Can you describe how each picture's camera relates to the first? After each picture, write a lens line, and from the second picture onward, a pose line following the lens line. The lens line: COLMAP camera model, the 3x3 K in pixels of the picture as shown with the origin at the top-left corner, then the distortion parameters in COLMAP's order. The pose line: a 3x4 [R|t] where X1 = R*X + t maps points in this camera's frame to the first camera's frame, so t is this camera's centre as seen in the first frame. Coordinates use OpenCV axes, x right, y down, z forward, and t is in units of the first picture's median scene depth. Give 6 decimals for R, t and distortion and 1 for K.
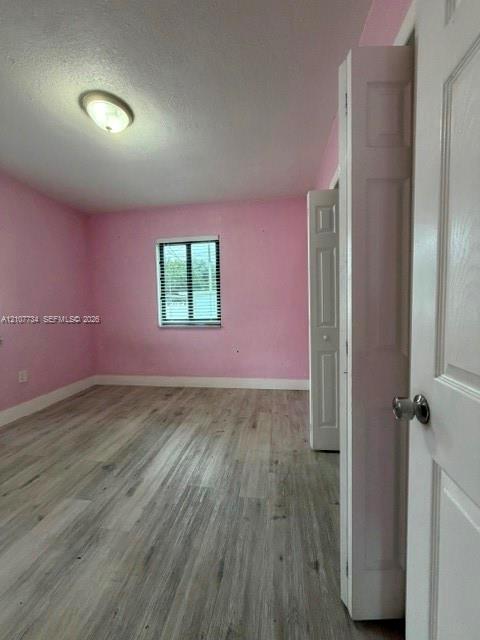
lens RADIAL K [[257.7, 0, 240.3], [0, 257.7, 315.7], [0, 0, 1]] dist [0.001136, 0.000461]
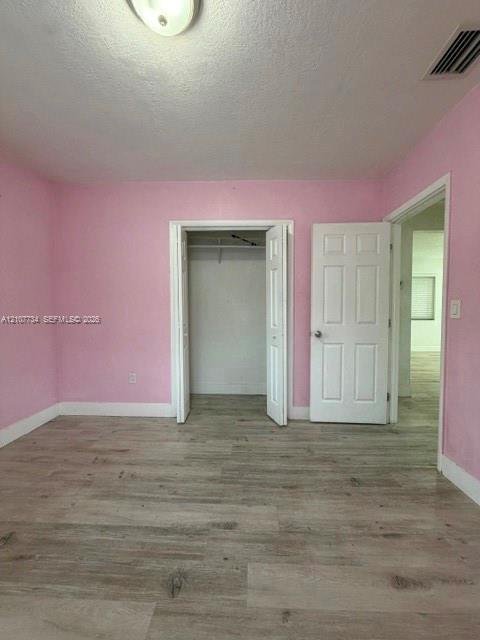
lens RADIAL K [[257.7, 0, 240.3], [0, 257.7, 320.8], [0, 0, 1]] dist [0.001136, 0.000461]
pose [[-0.113342, -0.024635, 0.993251, -0.990670], [0.050413, 0.998262, 0.030512, -0.016738], [-0.992276, 0.053531, -0.111903, 0.805318]]
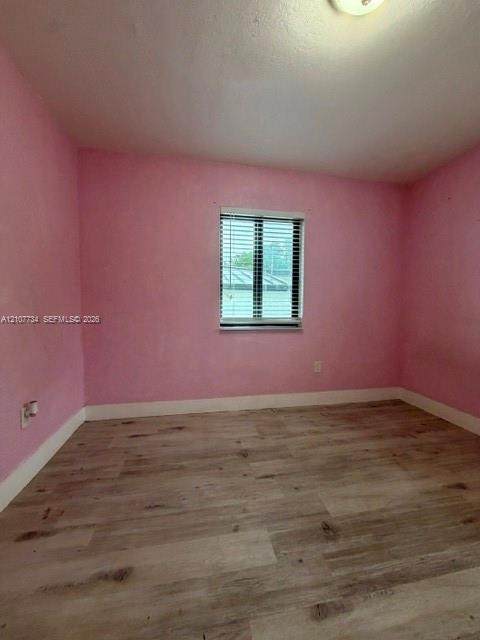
lens RADIAL K [[257.7, 0, 240.1], [0, 257.7, 314.8], [0, 0, 1]] dist [0.001136, 0.000461]
pose [[0.331900, 0.063169, -0.941197, 0.018482], [-0.061076, 0.997101, 0.045384, -0.000063], [0.941335, 0.042422, 0.334796, 0.474785]]
